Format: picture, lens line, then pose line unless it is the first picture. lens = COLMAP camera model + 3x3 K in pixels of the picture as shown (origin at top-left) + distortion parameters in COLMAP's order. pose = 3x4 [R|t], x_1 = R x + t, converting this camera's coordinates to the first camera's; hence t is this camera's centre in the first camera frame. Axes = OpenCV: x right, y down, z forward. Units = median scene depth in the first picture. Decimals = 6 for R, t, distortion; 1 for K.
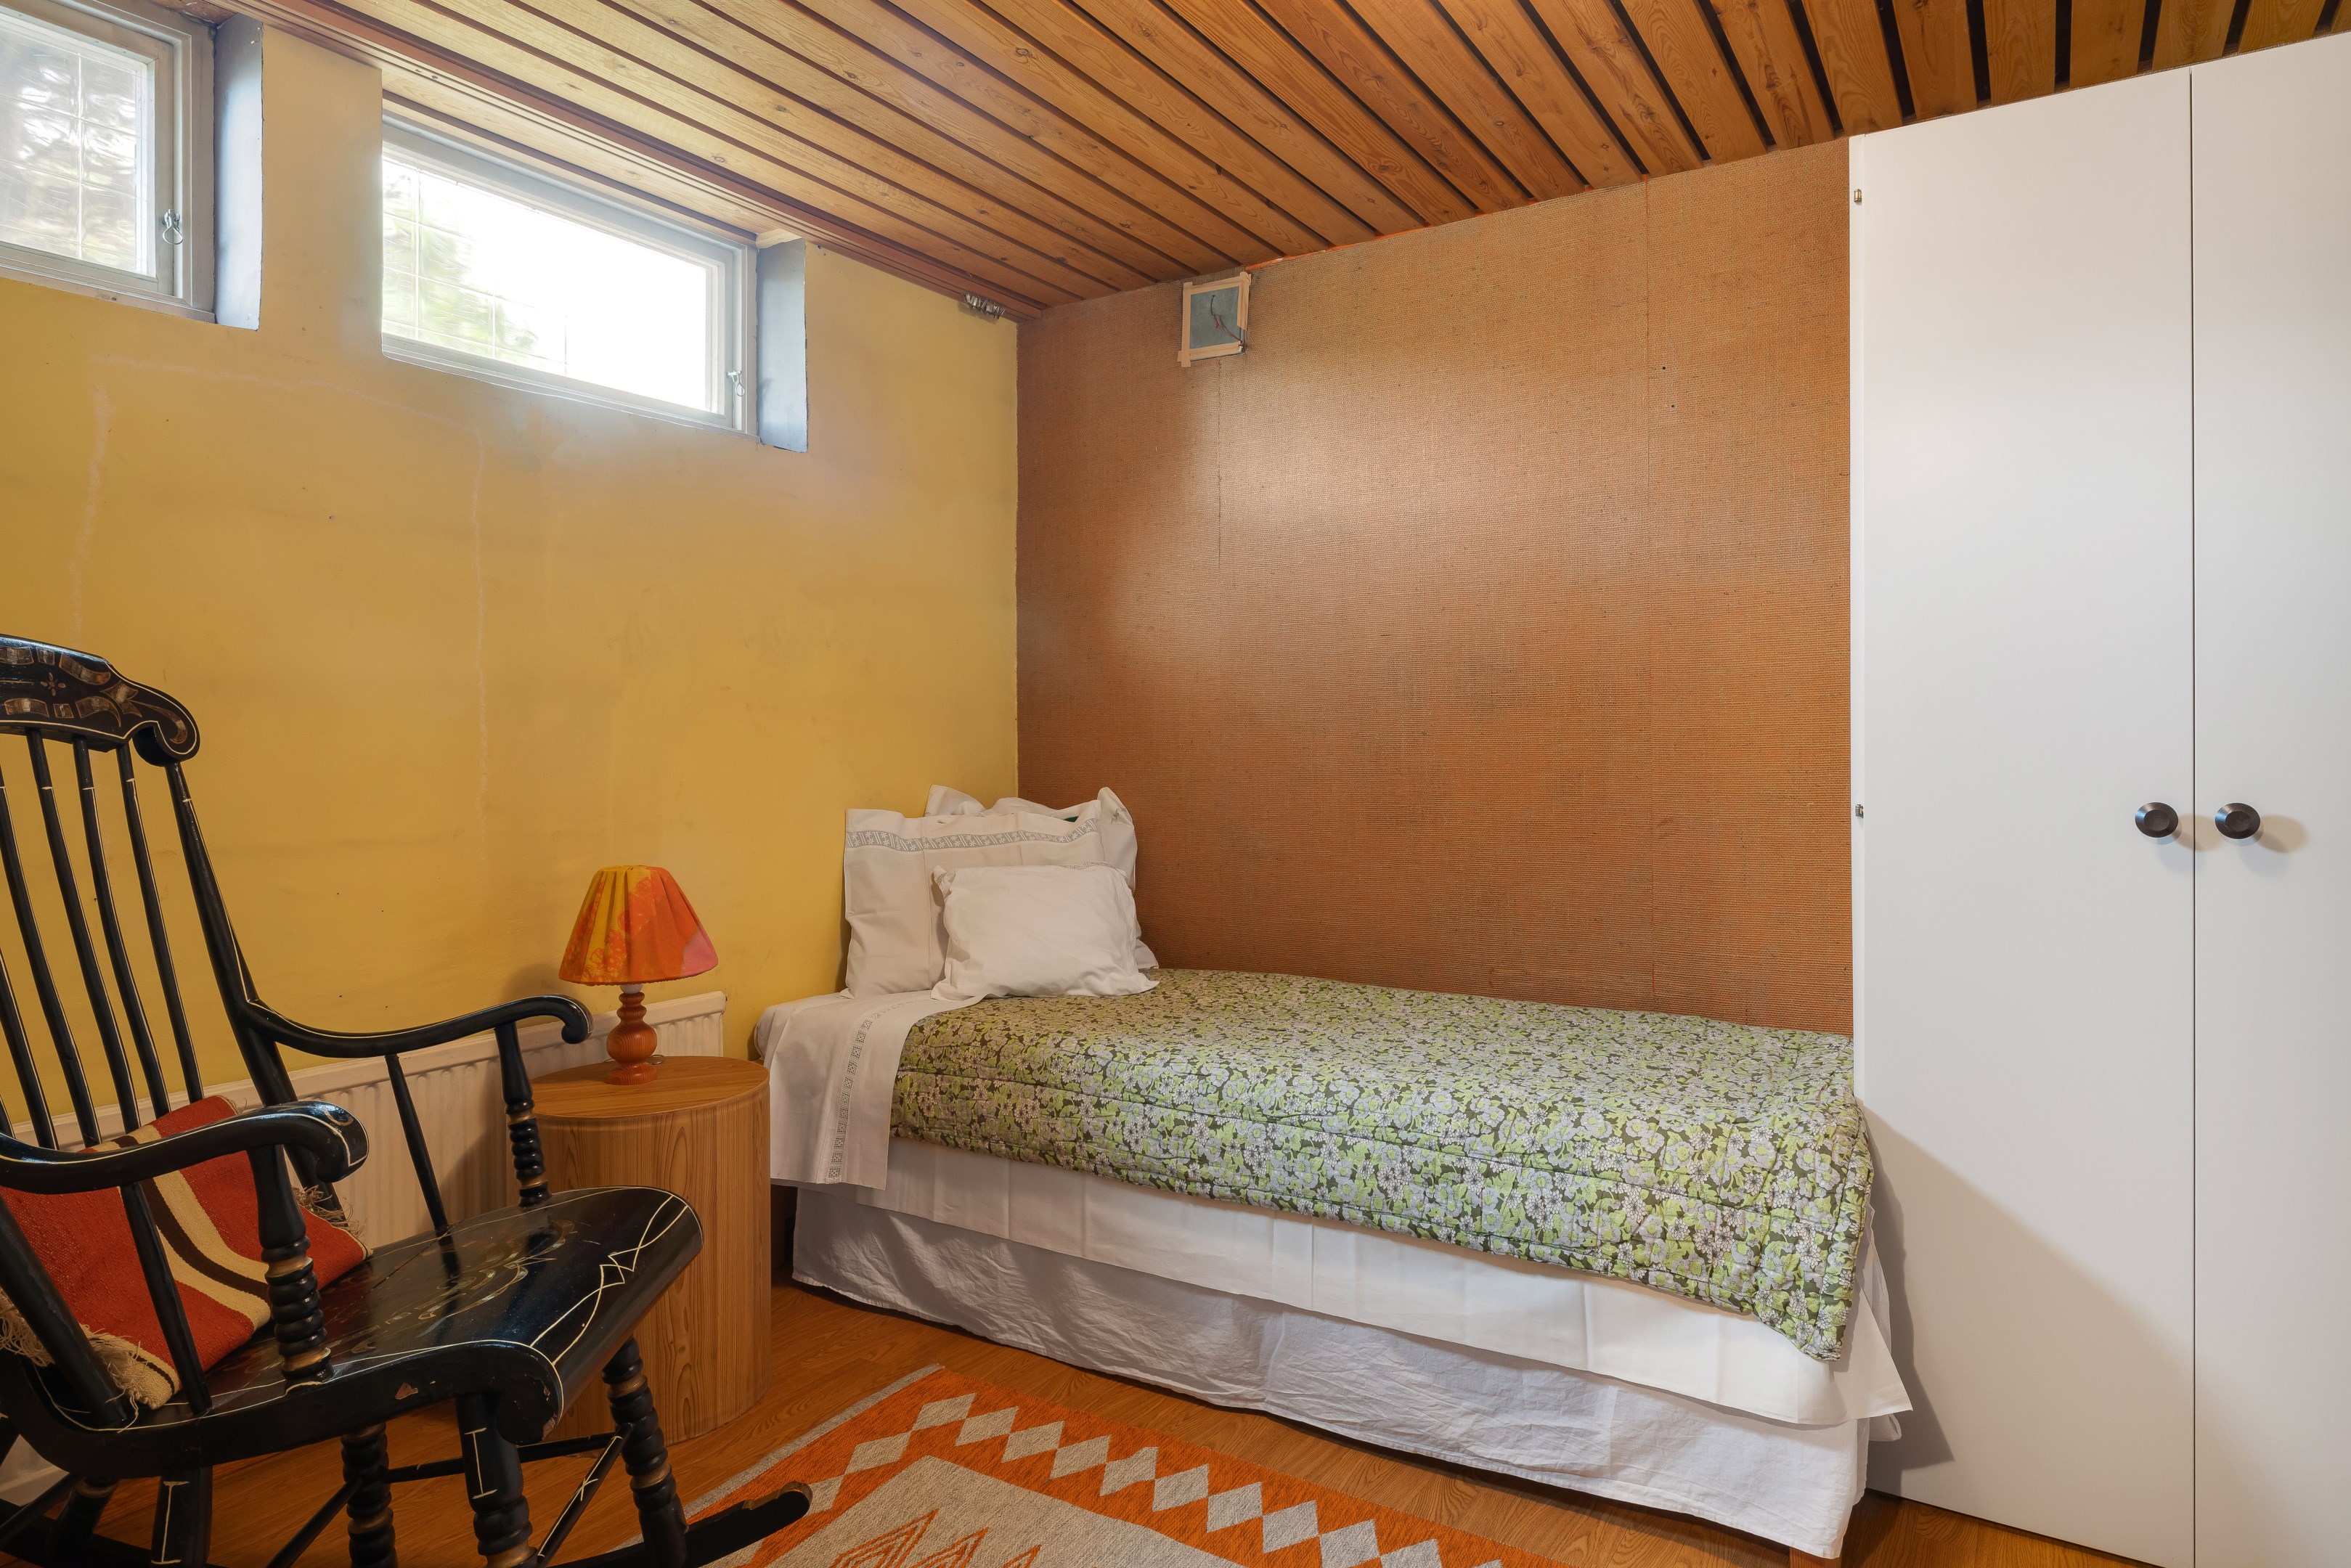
lens RADIAL K [[1366.8, 0, 1175.5], [0, 1366.8, 784.0], [0, 0, 1]] dist [-0.000980, -0.000585]
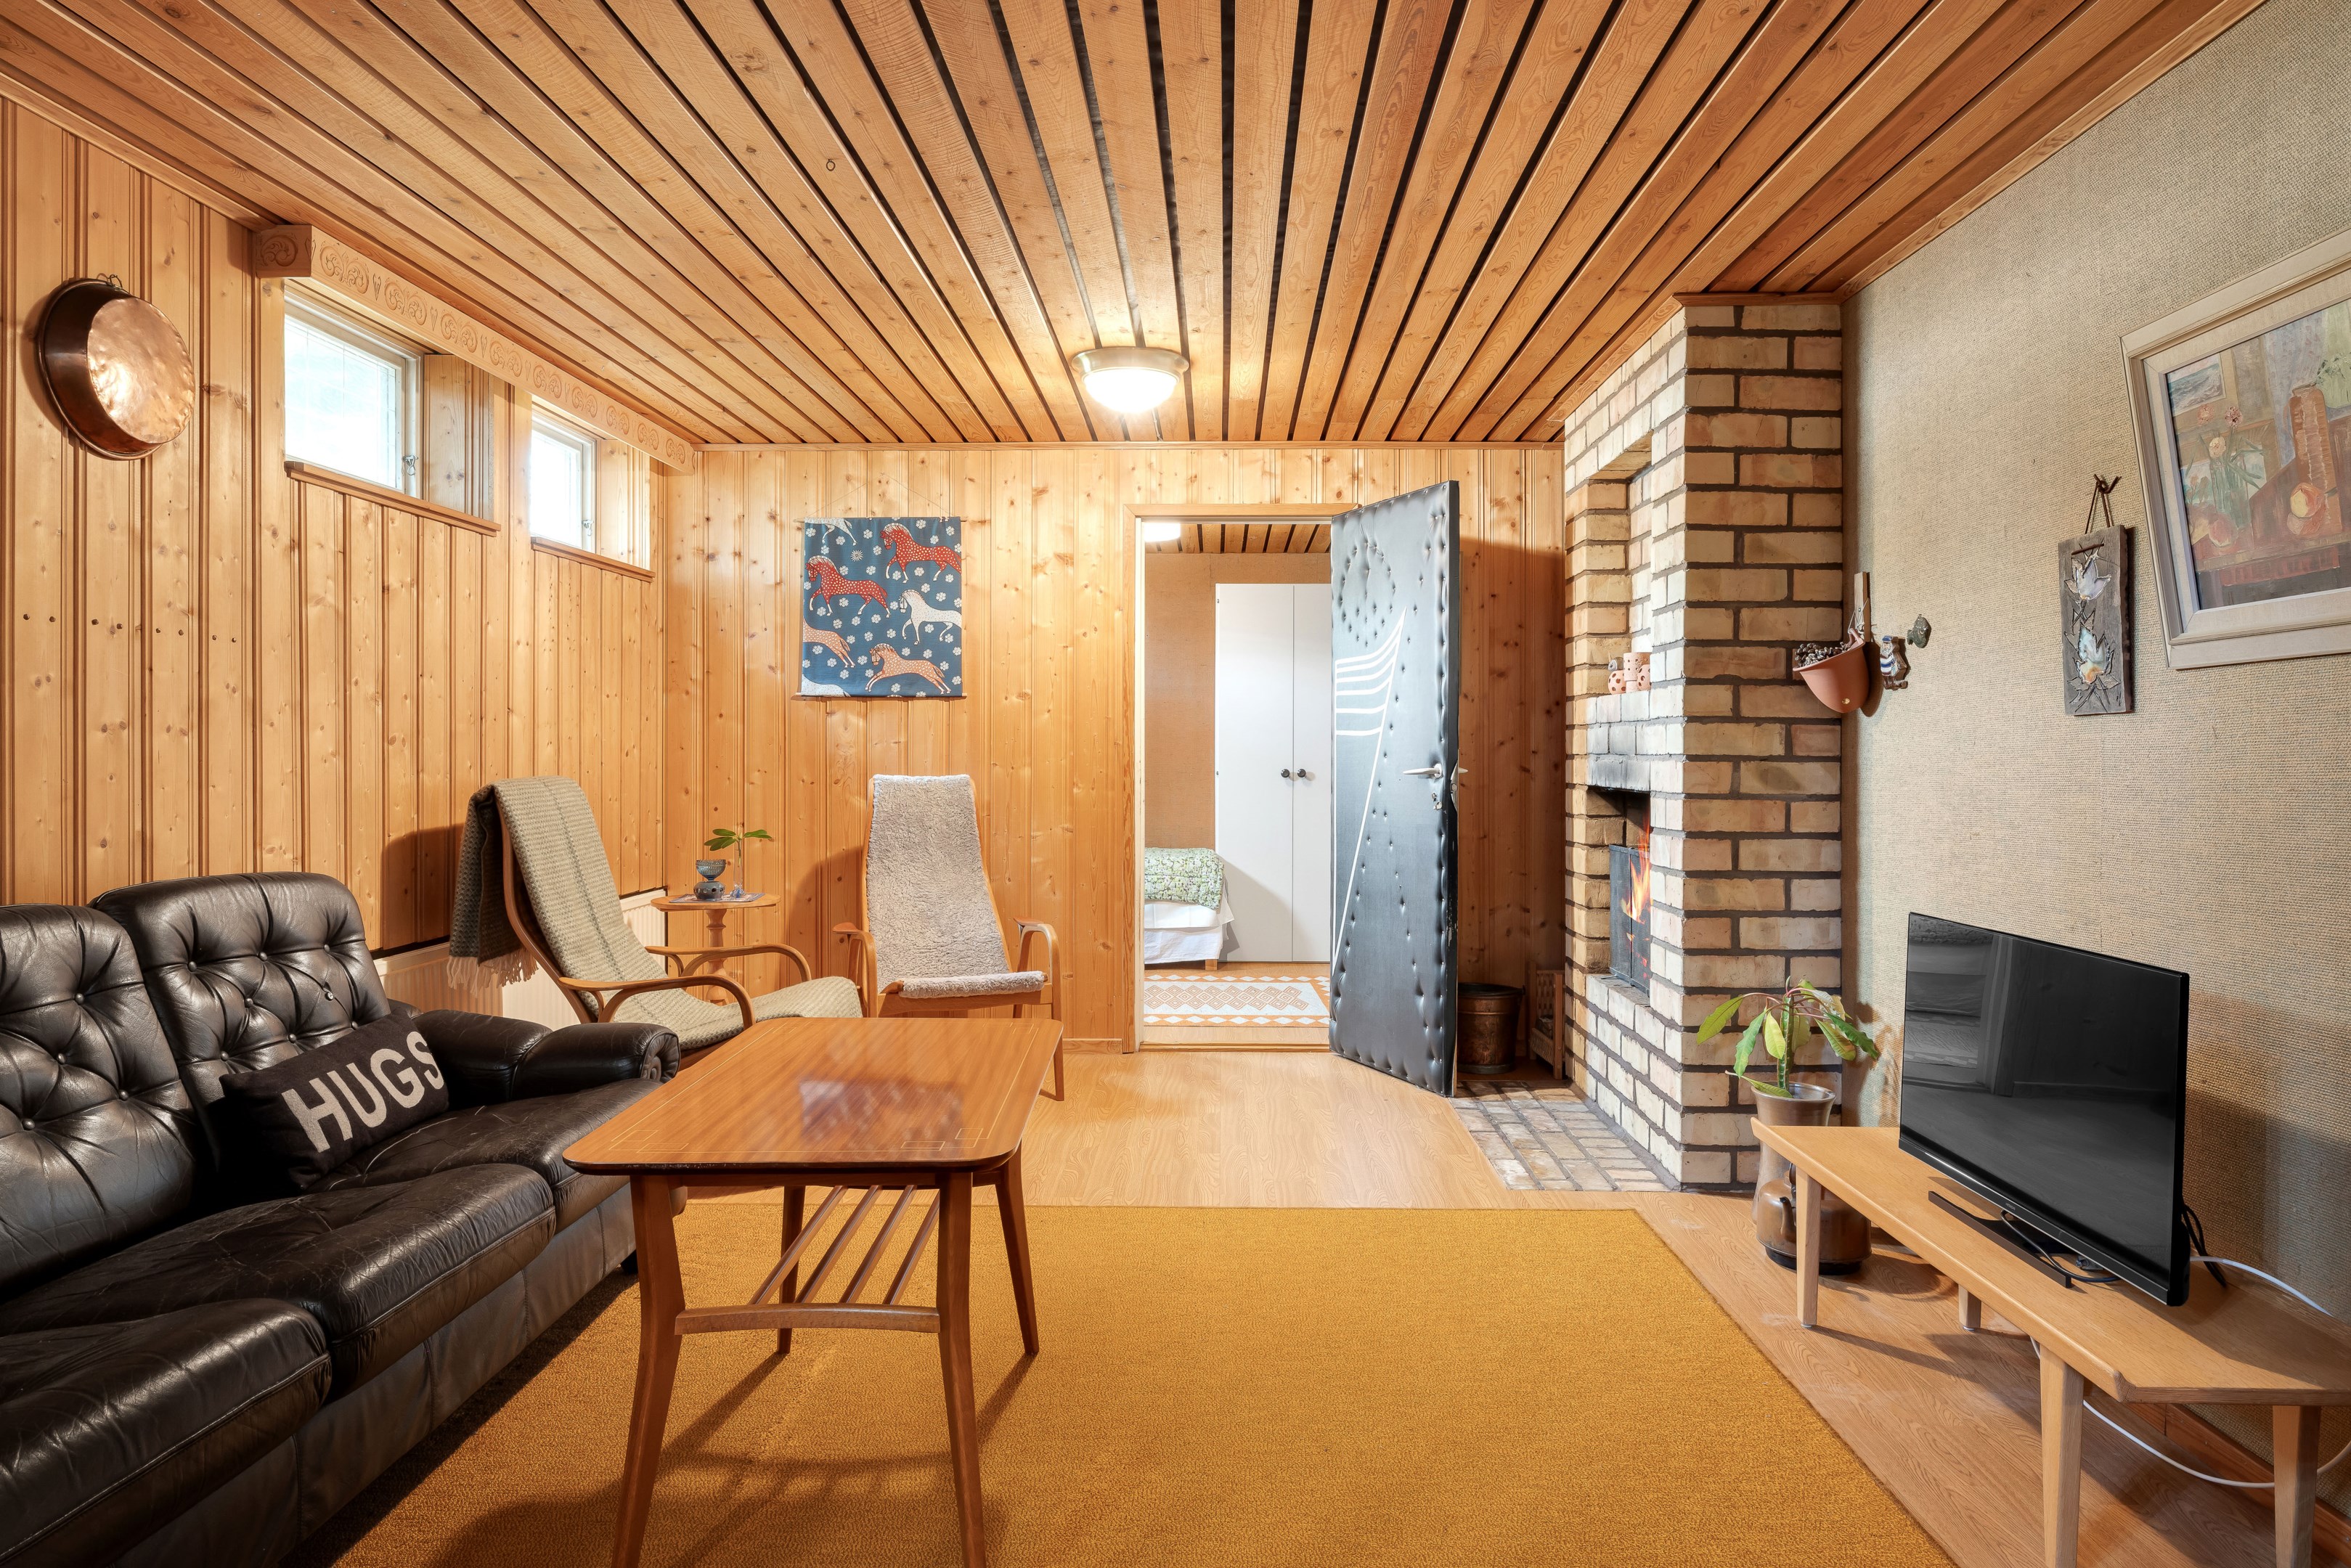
lens RADIAL K [[1366.8, 0, 1175.5], [0, 1366.8, 784.0], [0, 0, 1]] dist [-0.000980, -0.000585]
pose [[0.861088, 0.002116, 0.508452, -1.507524], [-0.000789, 0.999996, -0.002826, 0.065544], [-0.508456, 0.002032, 0.861086, -2.158776]]
